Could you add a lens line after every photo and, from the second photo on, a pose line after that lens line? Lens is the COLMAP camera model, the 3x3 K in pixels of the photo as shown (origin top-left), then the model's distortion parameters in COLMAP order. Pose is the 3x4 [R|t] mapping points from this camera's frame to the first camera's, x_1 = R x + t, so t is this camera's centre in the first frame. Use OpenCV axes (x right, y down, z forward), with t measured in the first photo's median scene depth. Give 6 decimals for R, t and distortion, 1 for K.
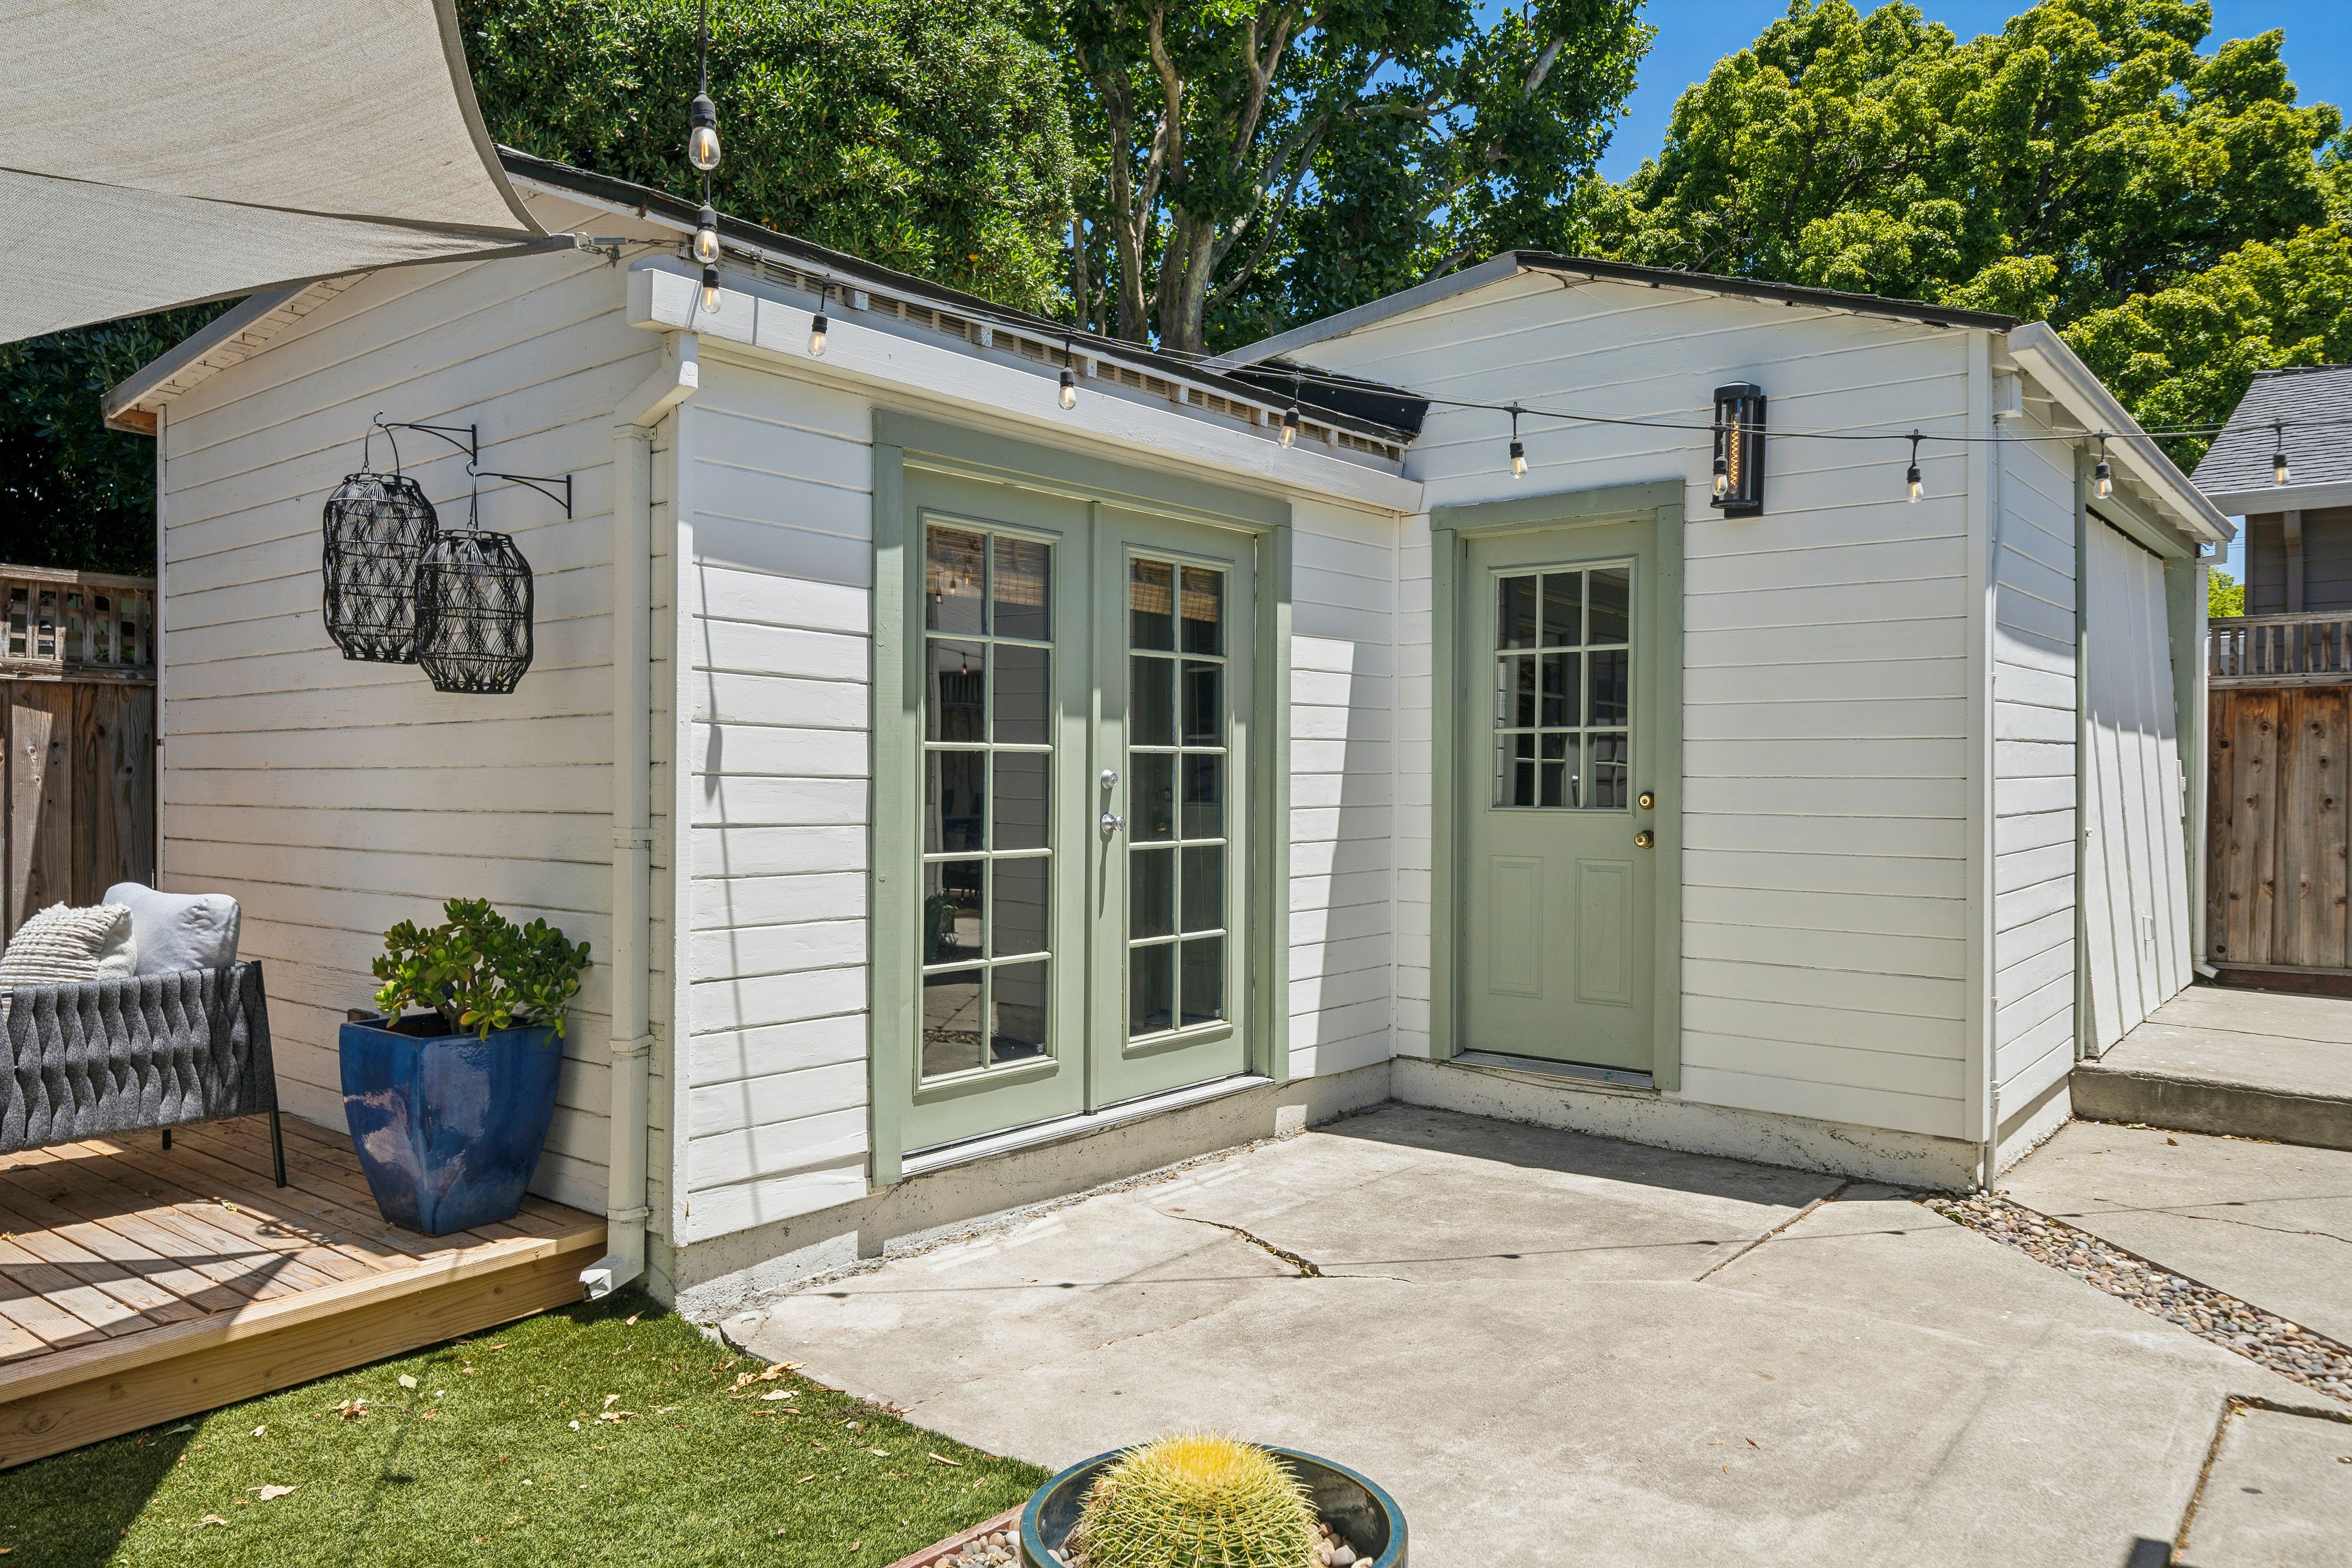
lens RADIAL K [[1591.6, 0, 1143.8], [0, 1591.6, 791.2], [0, 0, 1]] dist [0.002498, 0.003860]
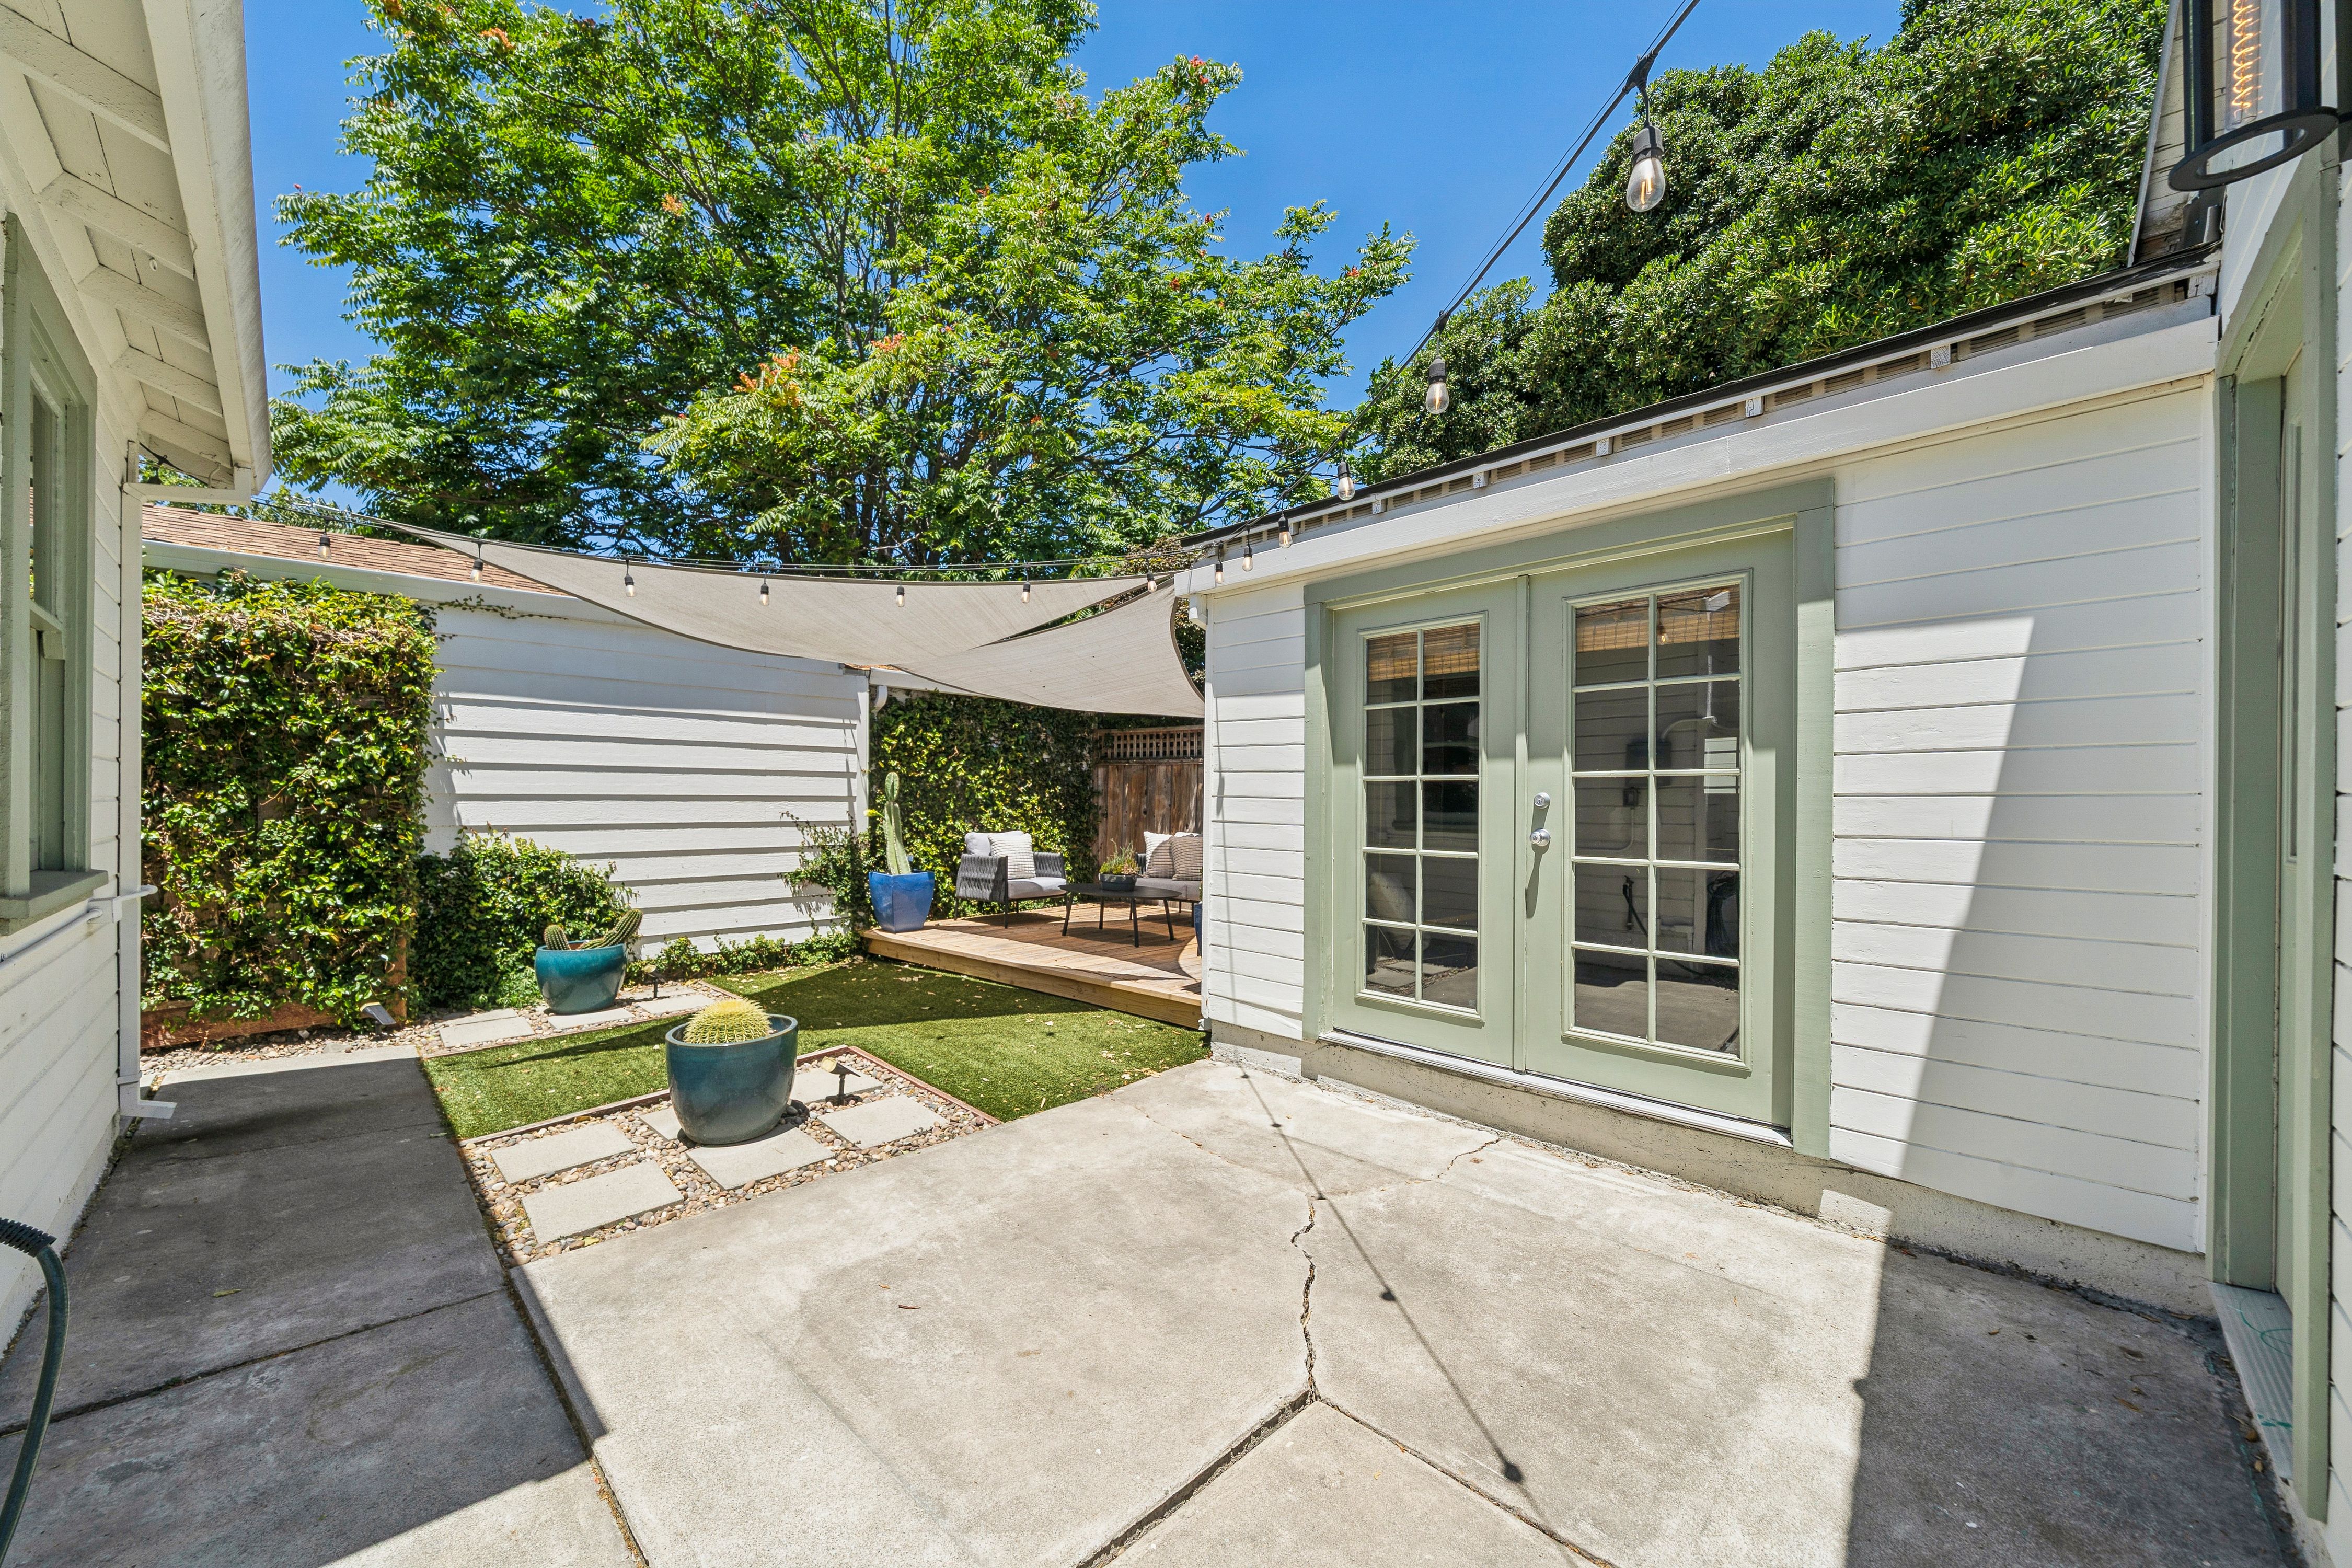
lens RADIAL K [[866.1, 0, 1150.3], [0, 866.1, 794.8], [0, 0, 1]] dist [-0.002515, -0.000248]
pose [[-0.089564, -0.008243, -0.995947, 0.737366], [-0.015908, 0.999850, -0.006844, -0.003222], [0.995854, 0.015230, -0.089681, 0.863956]]
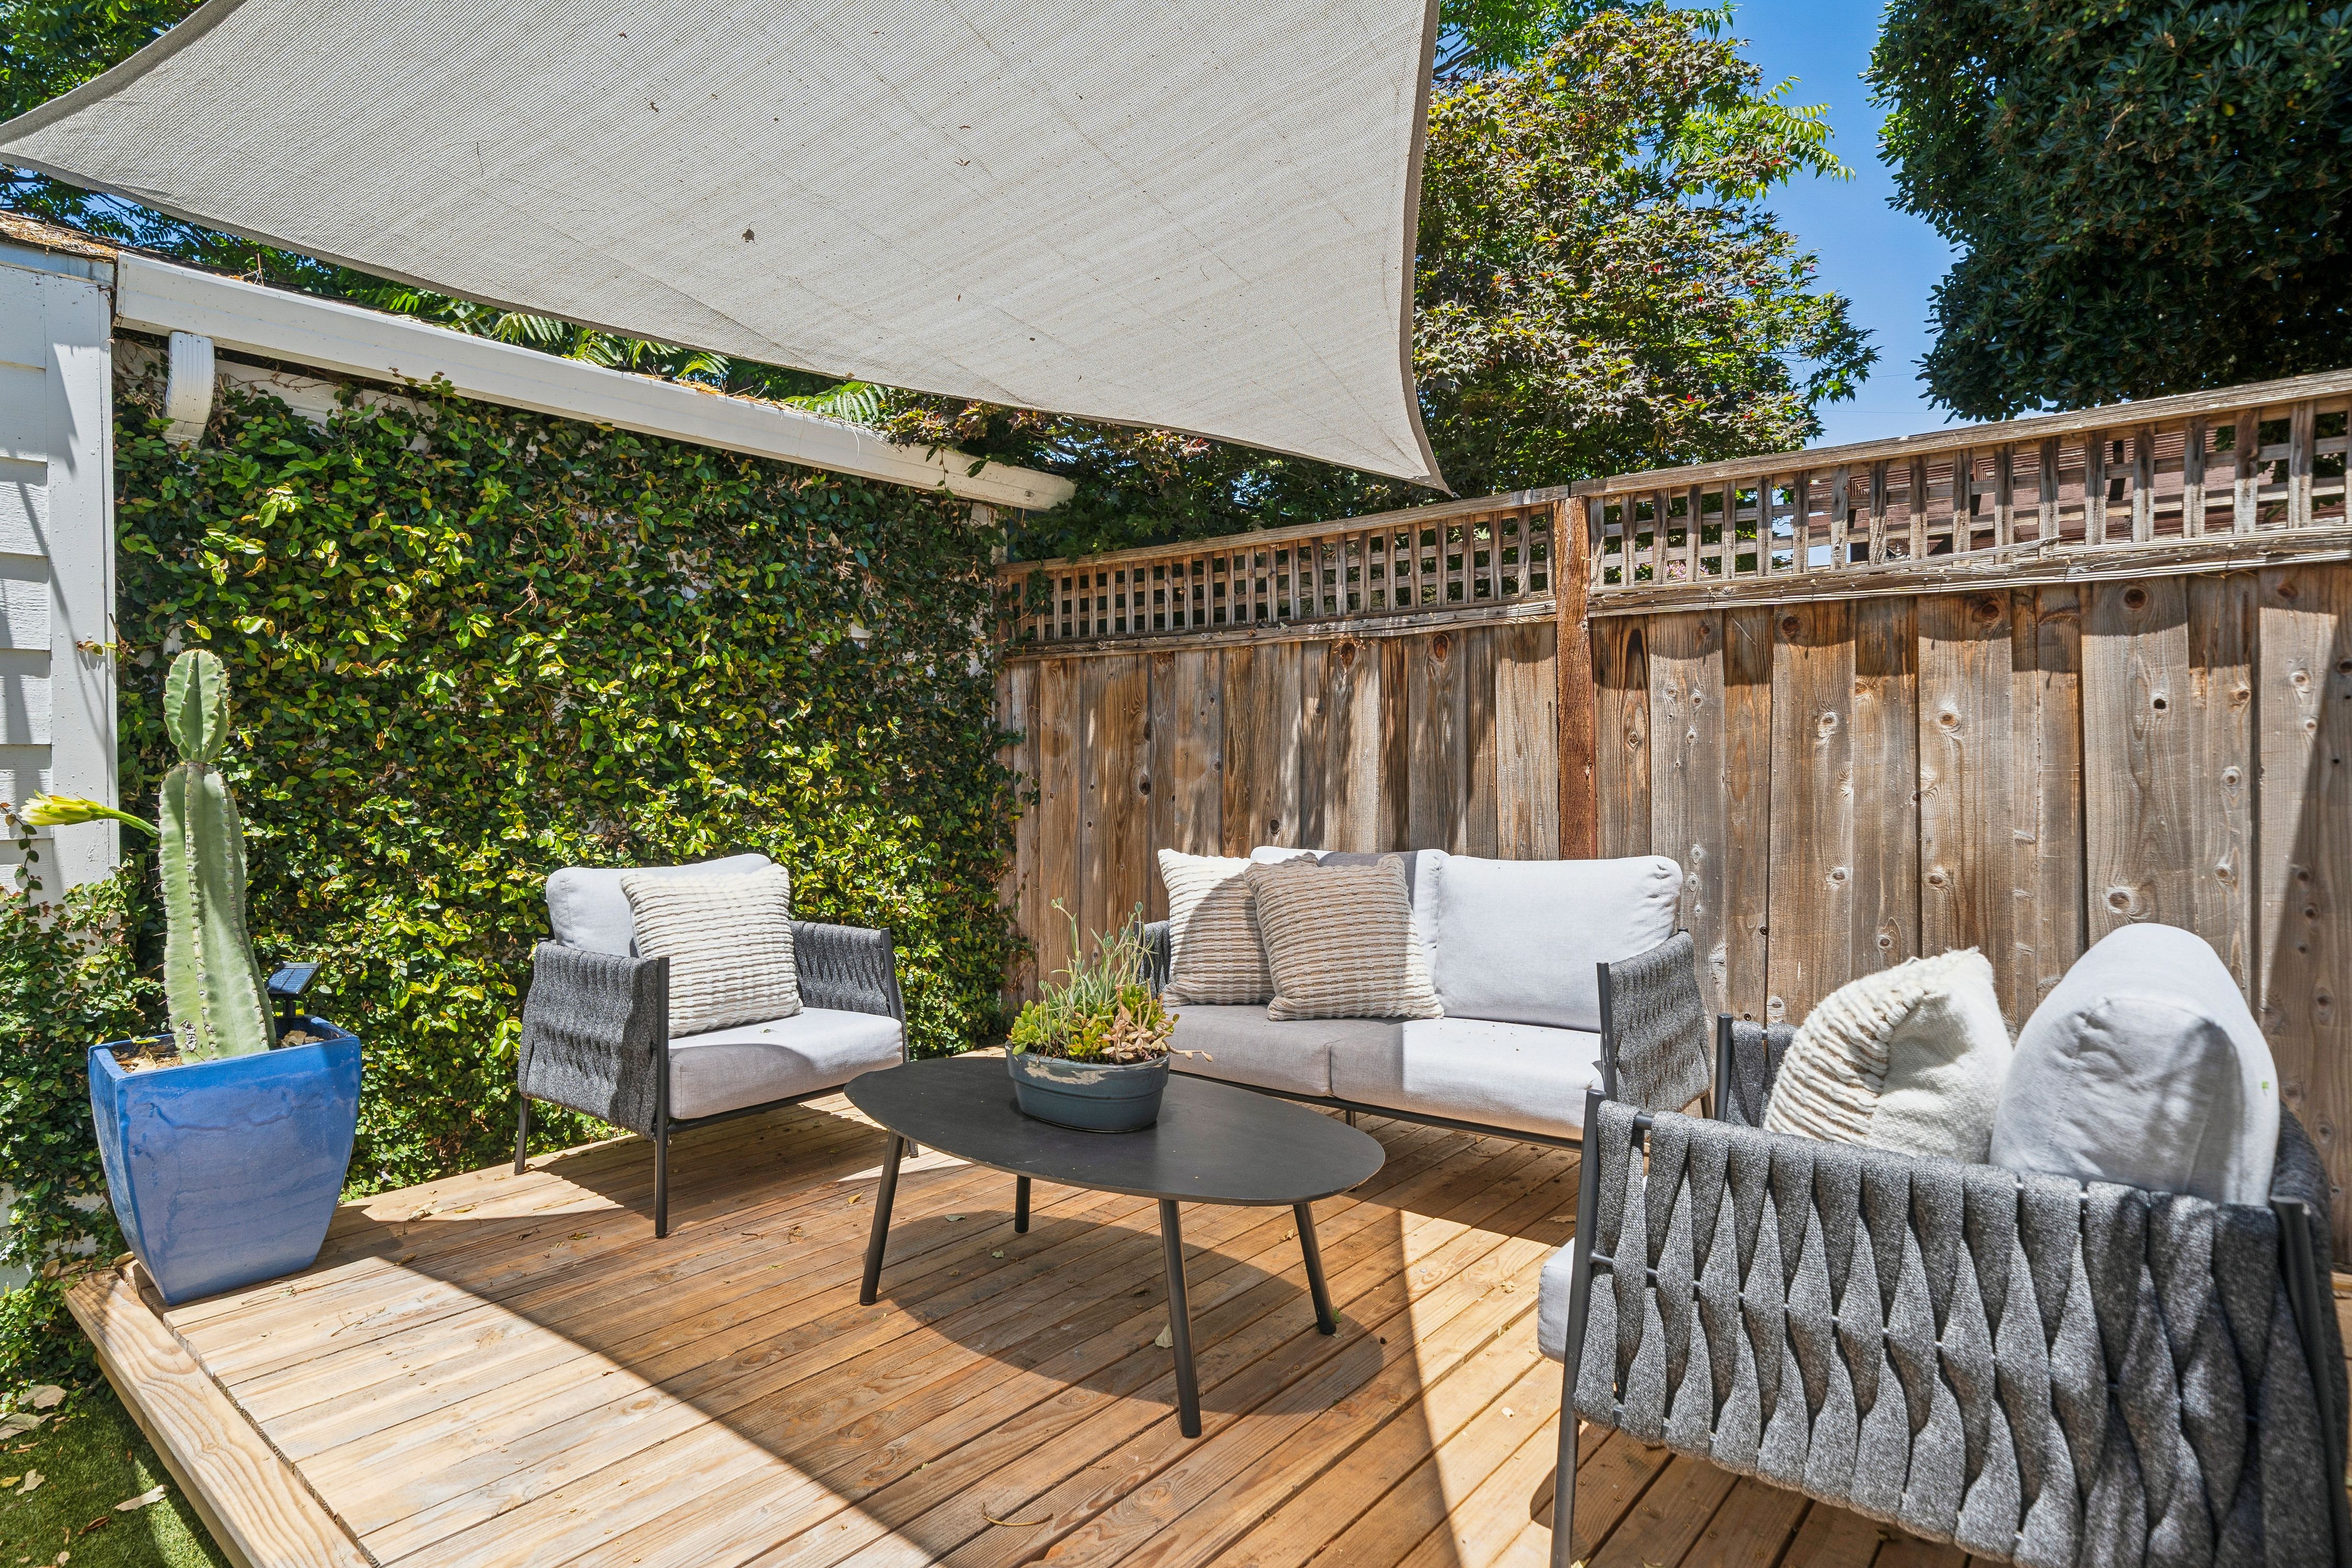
lens RADIAL K [[1204.5, 0, 1155.4], [0, 1204.5, 767.1], [0, 0, 1]] dist [0.000371, 0.000158]
pose [[-0.043892, -0.004525, -0.999026, -0.268703], [0.003165, 0.999984, -0.004669, 0.011714], [0.999031, -0.003367, -0.043877, 0.724677]]
